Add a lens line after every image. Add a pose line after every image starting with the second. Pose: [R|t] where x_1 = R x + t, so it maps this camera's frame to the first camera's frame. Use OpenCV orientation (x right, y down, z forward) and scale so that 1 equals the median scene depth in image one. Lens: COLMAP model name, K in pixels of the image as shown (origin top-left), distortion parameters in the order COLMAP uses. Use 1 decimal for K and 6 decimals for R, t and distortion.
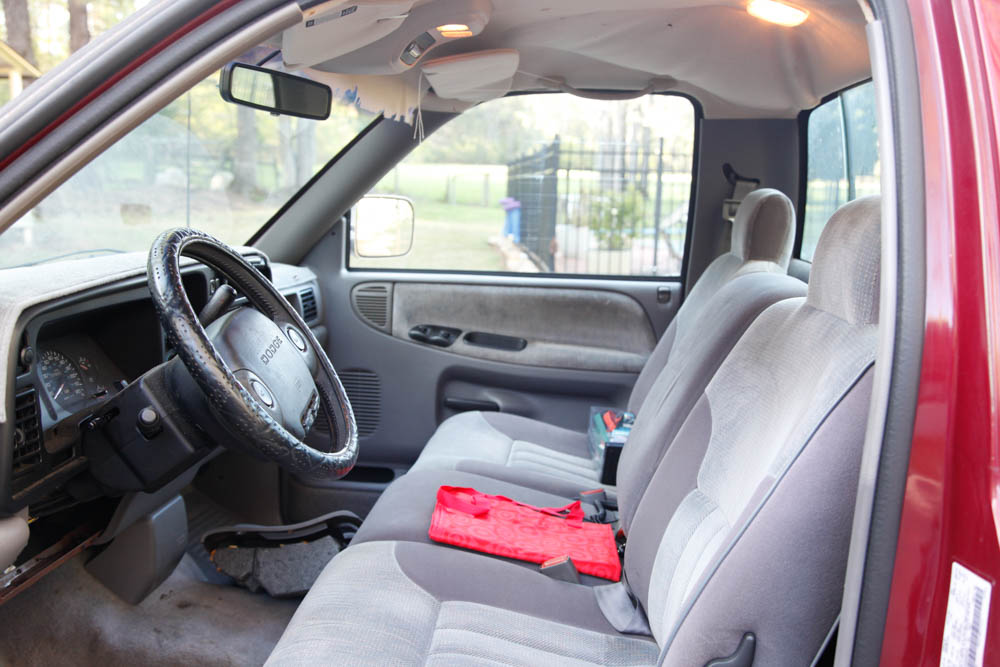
lens RADIAL K [[1015.2, 0, 500.0], [0, 1015.2, 333.5], [0, 0, 1]] dist [0.003183, 0.133737]
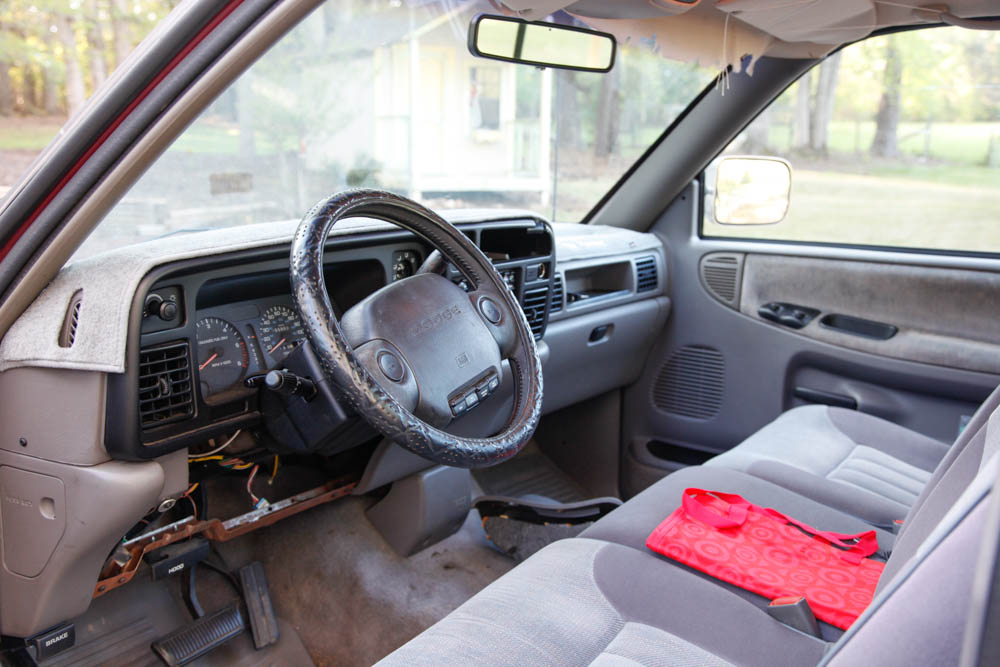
lens RADIAL K [[1015.2, 0, 500.0], [0, 1015.2, 333.5], [0, 0, 1]] dist [0.003183, 0.133737]
pose [[0.882478, 0.075999, -0.464173, 0.130657], [-0.060116, 0.996991, 0.048945, -0.010622], [0.466496, -0.015288, 0.884391, 0.100774]]
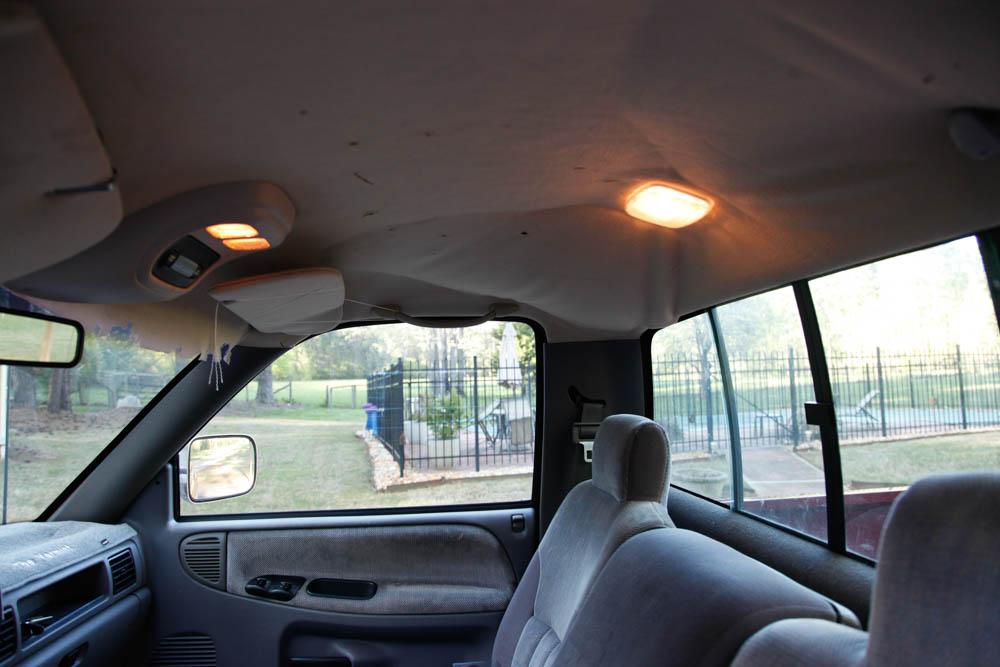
lens RADIAL K [[694.2, 0, 500.0], [0, 694.2, 333.5], [0, 0, 1]] dist [-0.116177, 0.064810]
pose [[0.979411, -0.042037, 0.197450, 0.023849], [0.085067, 0.972943, -0.214817, -0.074047], [-0.183077, 0.227190, 0.956487, 0.339744]]
